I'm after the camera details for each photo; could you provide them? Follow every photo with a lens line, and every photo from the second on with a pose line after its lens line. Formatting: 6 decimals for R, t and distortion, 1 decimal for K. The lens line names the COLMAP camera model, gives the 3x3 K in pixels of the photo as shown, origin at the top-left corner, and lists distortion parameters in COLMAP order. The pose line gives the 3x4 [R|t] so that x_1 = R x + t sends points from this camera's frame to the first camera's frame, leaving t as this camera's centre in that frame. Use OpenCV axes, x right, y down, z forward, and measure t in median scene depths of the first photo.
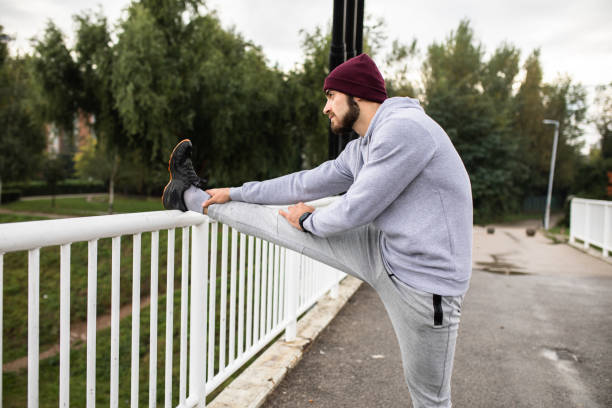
lens RADIAL K [[884.6, 0, 306.0], [0, 884.6, 204.0], [0, 0, 1]] dist [-0.130033, 0.045607]
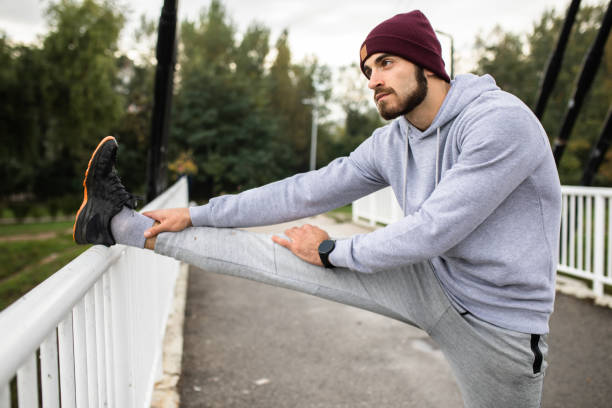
lens RADIAL K [[745.1, 0, 304.9], [0, 745.1, 190.5], [0, 0, 1]] dist [-0.189117, 0.602116]
pose [[0.862275, -0.061102, 0.502741, -0.226296], [0.045502, 0.998027, 0.043255, -0.039870], [-0.504392, -0.014422, 0.863354, 0.358832]]
